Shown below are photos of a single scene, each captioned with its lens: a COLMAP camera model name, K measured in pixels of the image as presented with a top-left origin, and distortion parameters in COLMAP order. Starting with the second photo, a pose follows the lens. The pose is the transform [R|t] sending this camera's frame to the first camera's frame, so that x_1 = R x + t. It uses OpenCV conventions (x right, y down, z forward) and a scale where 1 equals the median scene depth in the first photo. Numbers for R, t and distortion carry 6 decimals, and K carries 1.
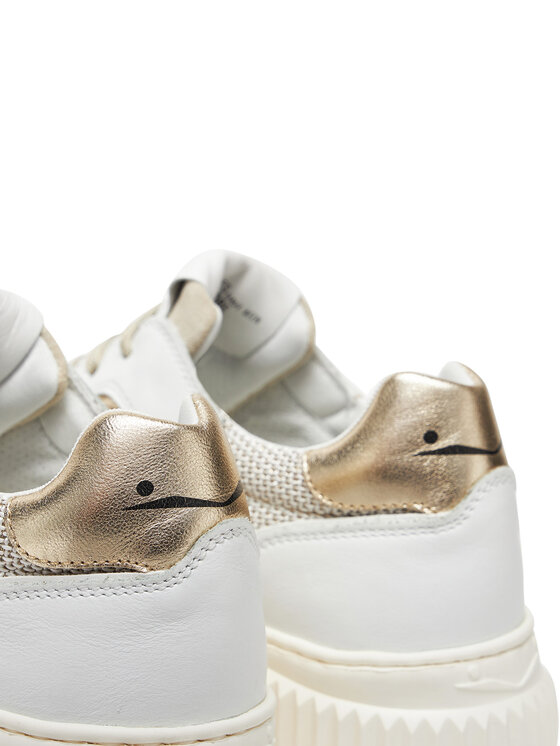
lens RADIAL K [[2934.2, 0, 280.0], [0, 2934.2, 373.0], [0, 0, 1]] dist [-0.099972, -2.084314]
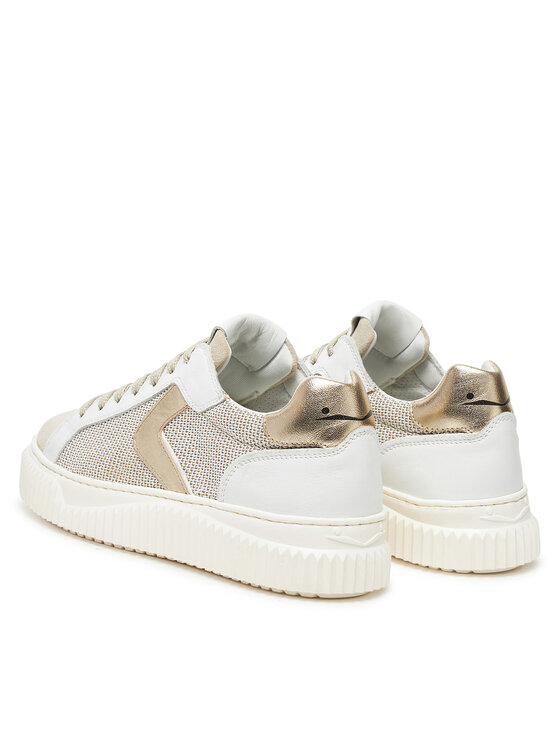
lens RADIAL K [[1735.3, 0, 280.0], [0, 1735.3, 373.0], [0, 0, 1]] dist [0.962245, 0.023411]
pose [[0.995645, 0.027328, -0.089133, 0.025948], [-0.027169, 0.999626, 0.002991, 0.005233], [0.089181, -0.000556, 0.996015, -0.229127]]
